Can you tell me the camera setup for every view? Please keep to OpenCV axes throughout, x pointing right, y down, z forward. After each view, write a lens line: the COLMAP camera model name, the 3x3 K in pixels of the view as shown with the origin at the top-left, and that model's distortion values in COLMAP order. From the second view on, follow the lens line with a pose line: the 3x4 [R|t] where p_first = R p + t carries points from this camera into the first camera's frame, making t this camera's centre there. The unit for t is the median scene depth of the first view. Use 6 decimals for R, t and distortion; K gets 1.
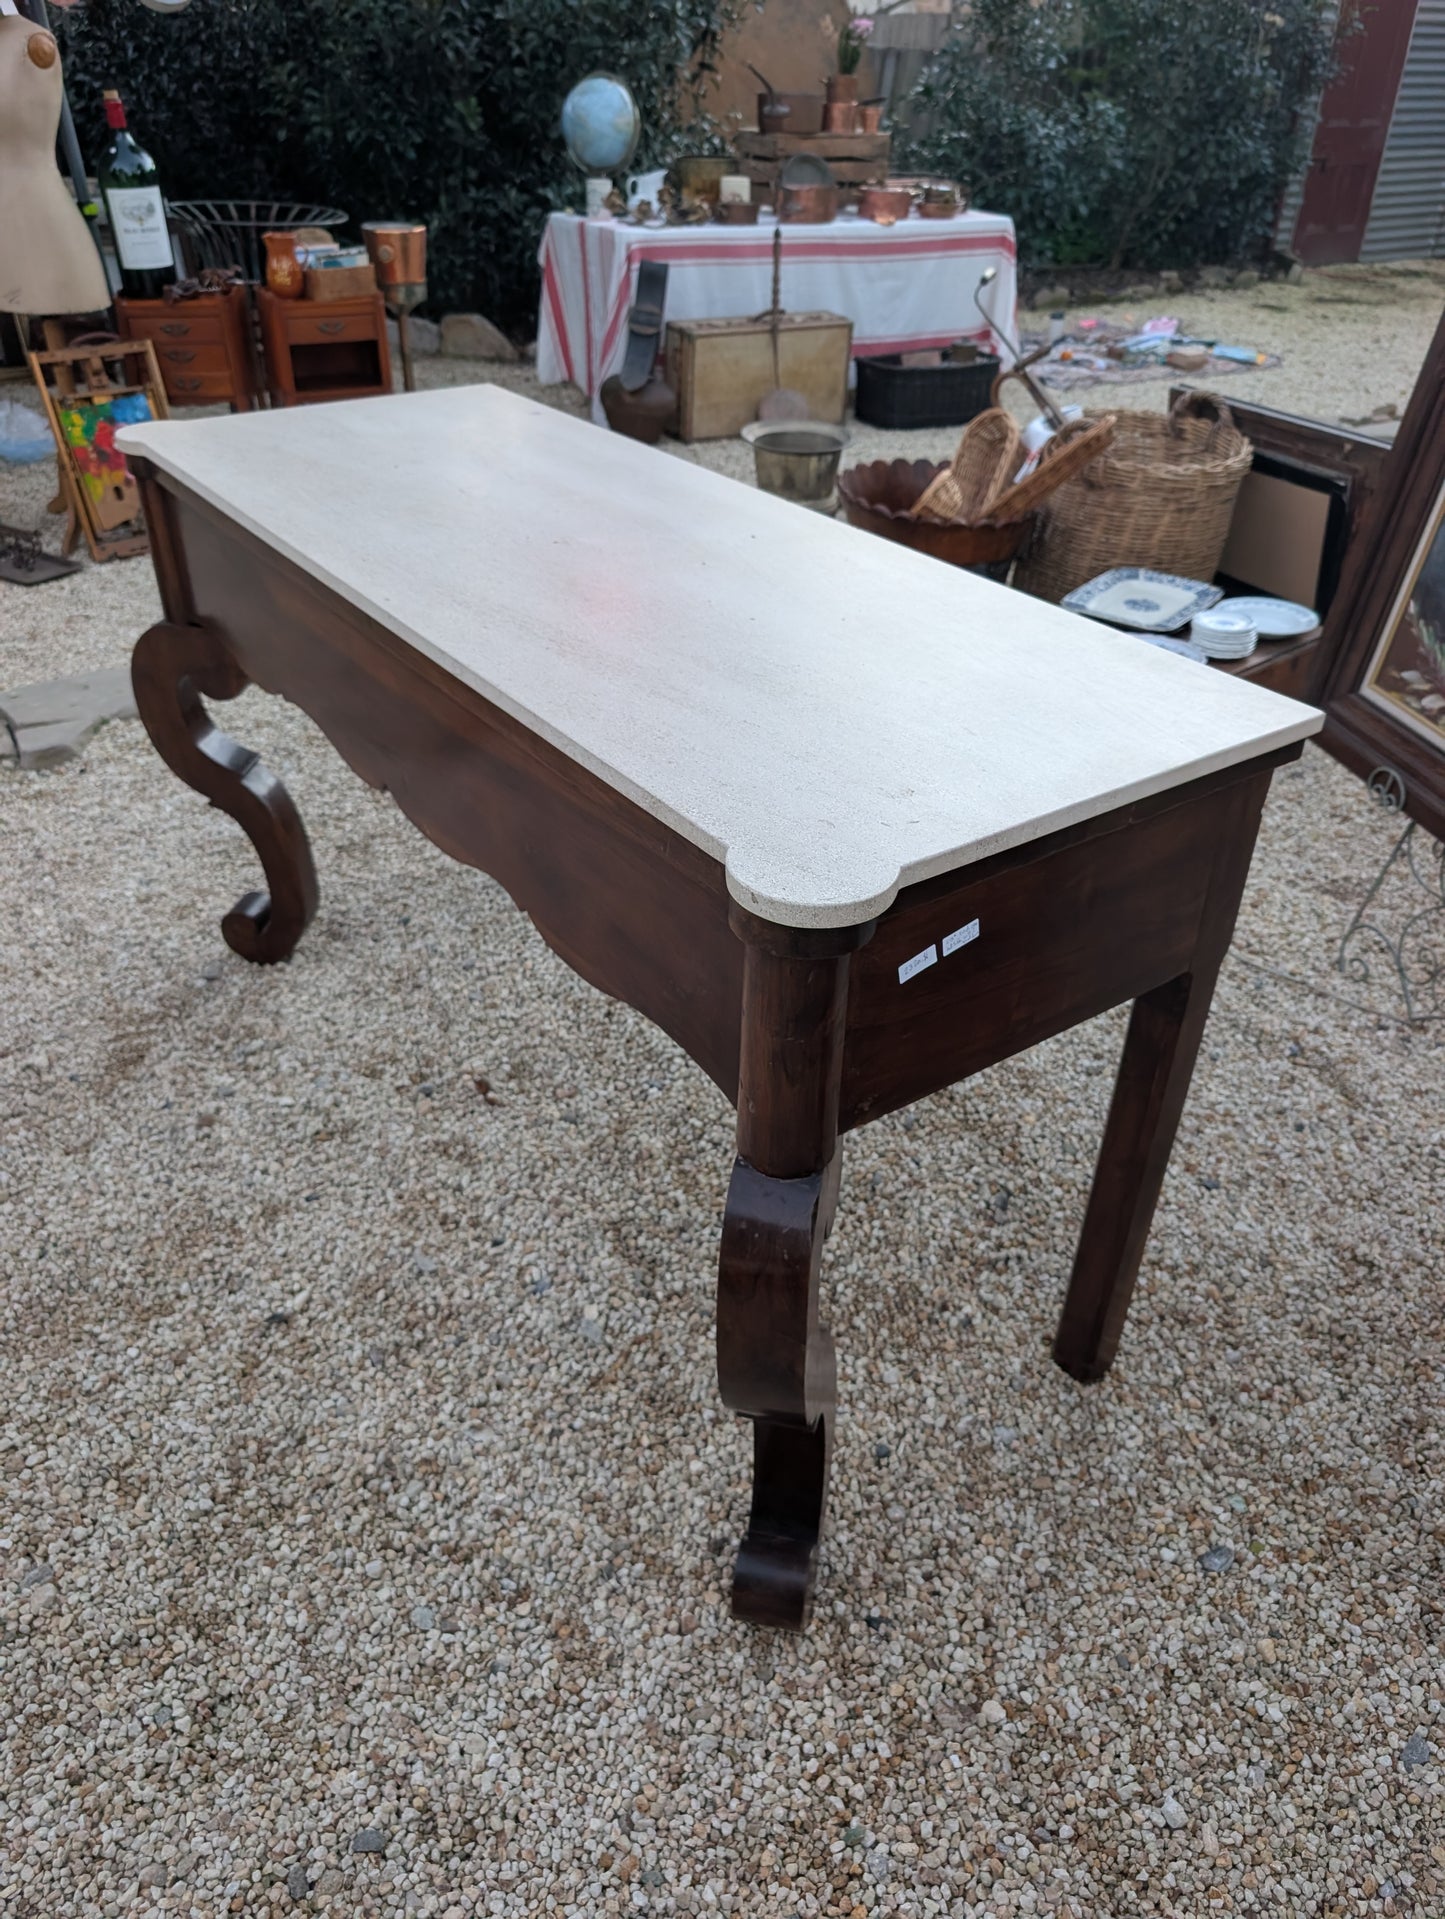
lens RADIAL K [[1400.3, 0, 726.6], [0, 1400.3, 937.5], [0, 0, 1]] dist [0.013404, -0.012812]
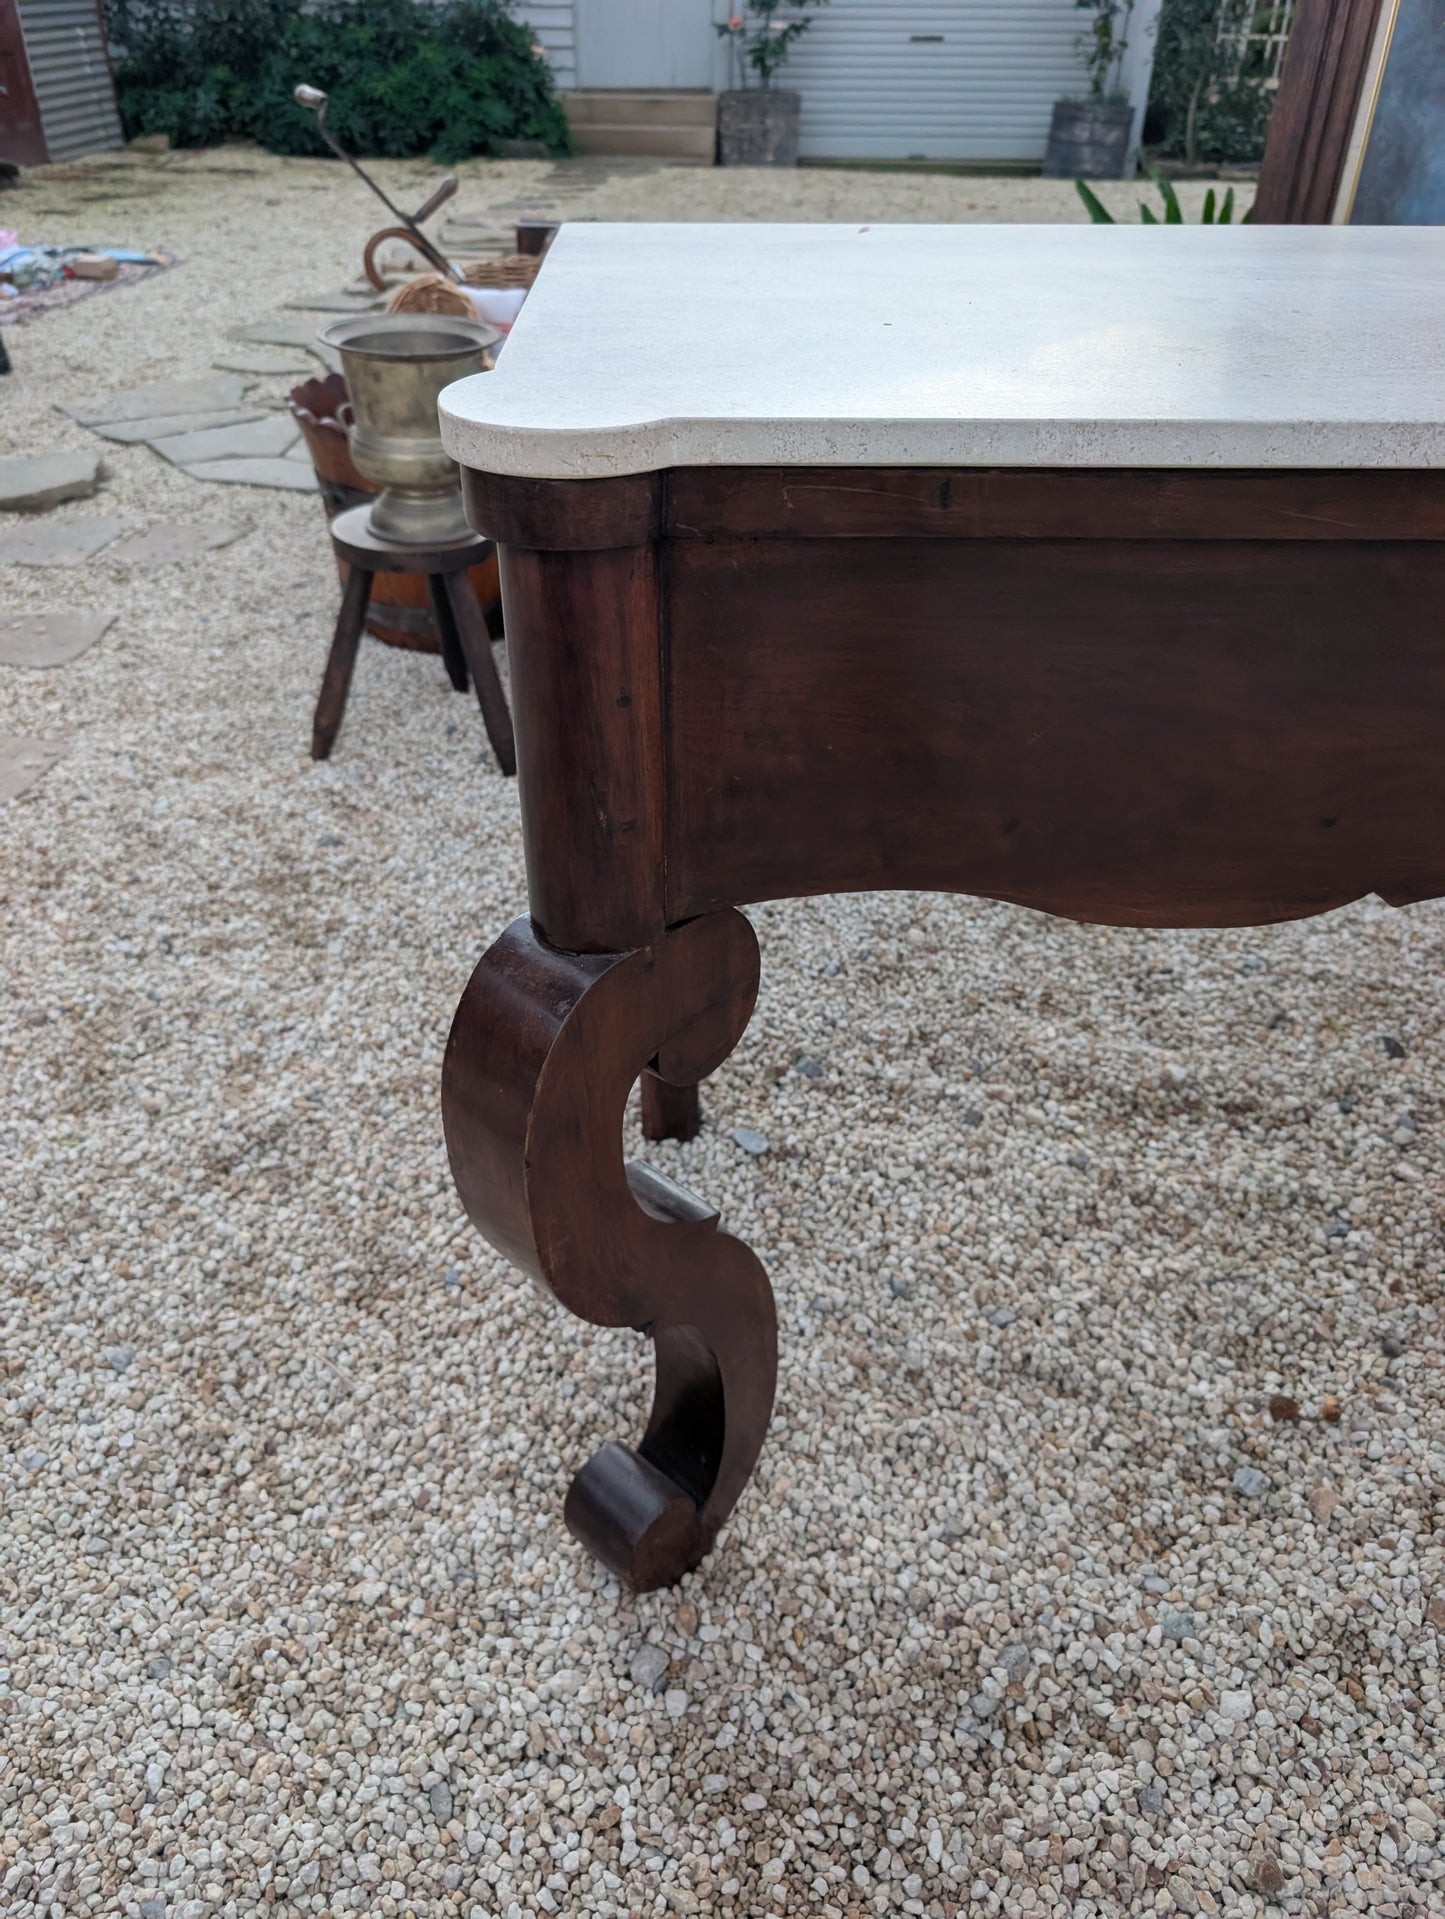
lens RADIAL K [[1382.2, 0, 698.8], [0, 1382.2, 951.9], [0, 0, 1]] dist [0.000852, -0.006169]
pose [[0.603367, -0.475459, 0.640224, -0.544916], [0.441452, 0.867734, 0.228380, -0.266302], [-0.664130, 0.144831, 0.733454, 0.654672]]
